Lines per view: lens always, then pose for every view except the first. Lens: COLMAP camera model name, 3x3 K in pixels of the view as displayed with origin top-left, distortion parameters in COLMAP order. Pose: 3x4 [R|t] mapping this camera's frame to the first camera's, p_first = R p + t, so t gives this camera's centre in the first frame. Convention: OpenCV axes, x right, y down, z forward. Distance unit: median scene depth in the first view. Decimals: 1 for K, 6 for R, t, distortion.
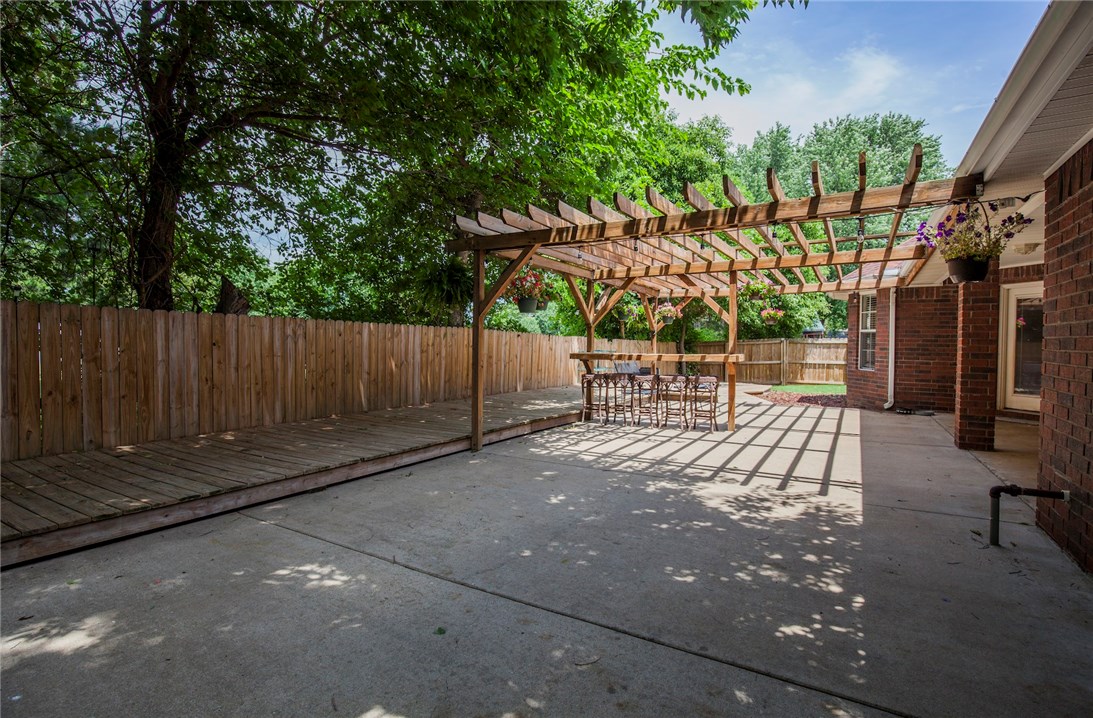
lens RADIAL K [[499.7, 0, 575.9], [0, 499.7, 346.4], [0, 0, 1]] dist [-0.001659, -0.000087]
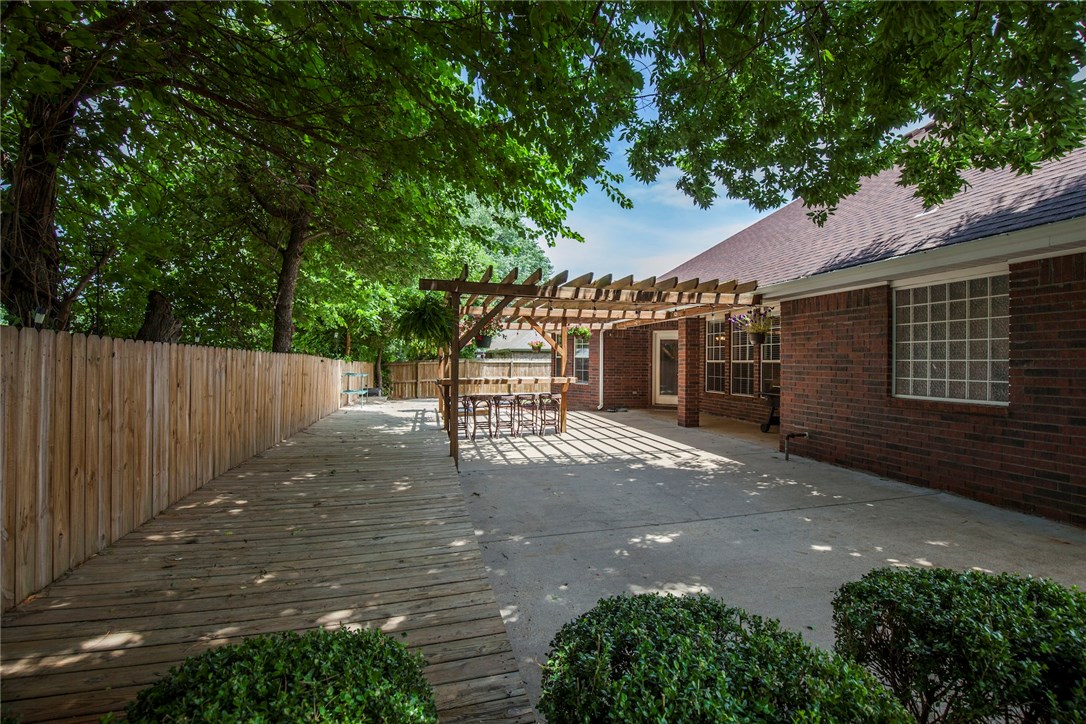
lens RADIAL K [[489.1, 0, 569.6], [0, 489.1, 360.1], [0, 0, 1]] dist [-0.018229, -0.000103]
pose [[0.699340, -0.001489, 0.714788, -0.606022], [0.002894, 0.999996, -0.000749, -0.027578], [-0.714784, 0.002592, 0.699341, 0.051088]]
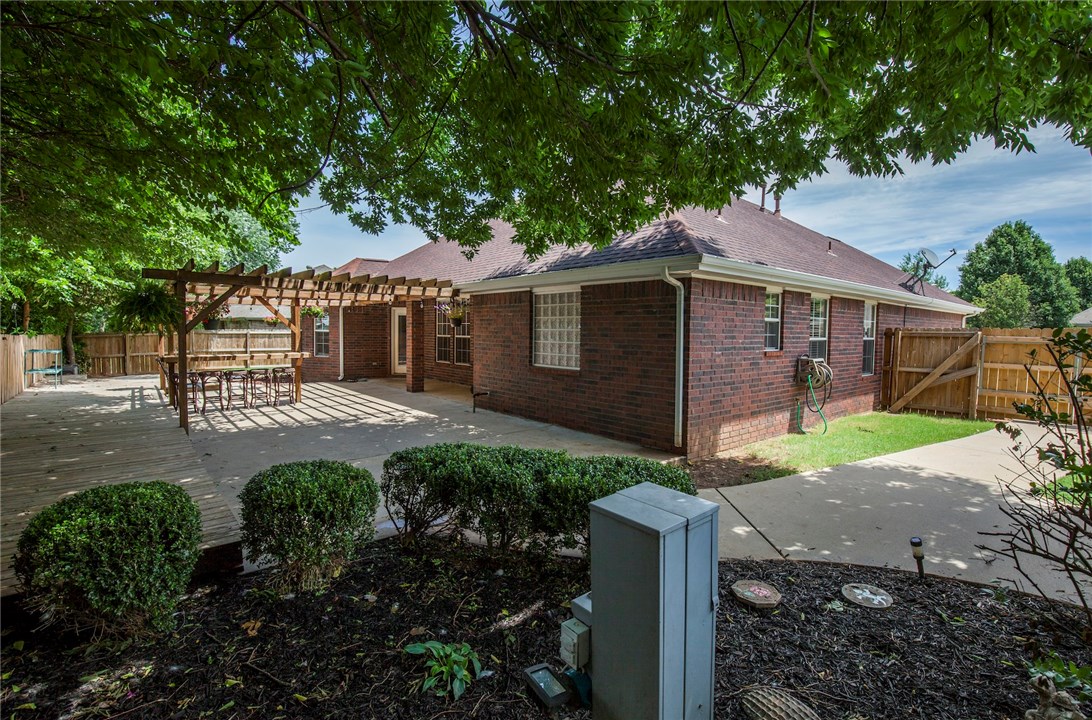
lens RADIAL K [[493.2, 0, 542.5], [0, 493.2, 357.8], [0, 0, 1]] dist [-0.012516, 0.000073]
pose [[0.352136, -0.058539, 0.934116, -0.787068], [-0.002121, 0.997990, 0.063341, -0.061379], [-0.935946, -0.024286, 0.351304, -0.212459]]
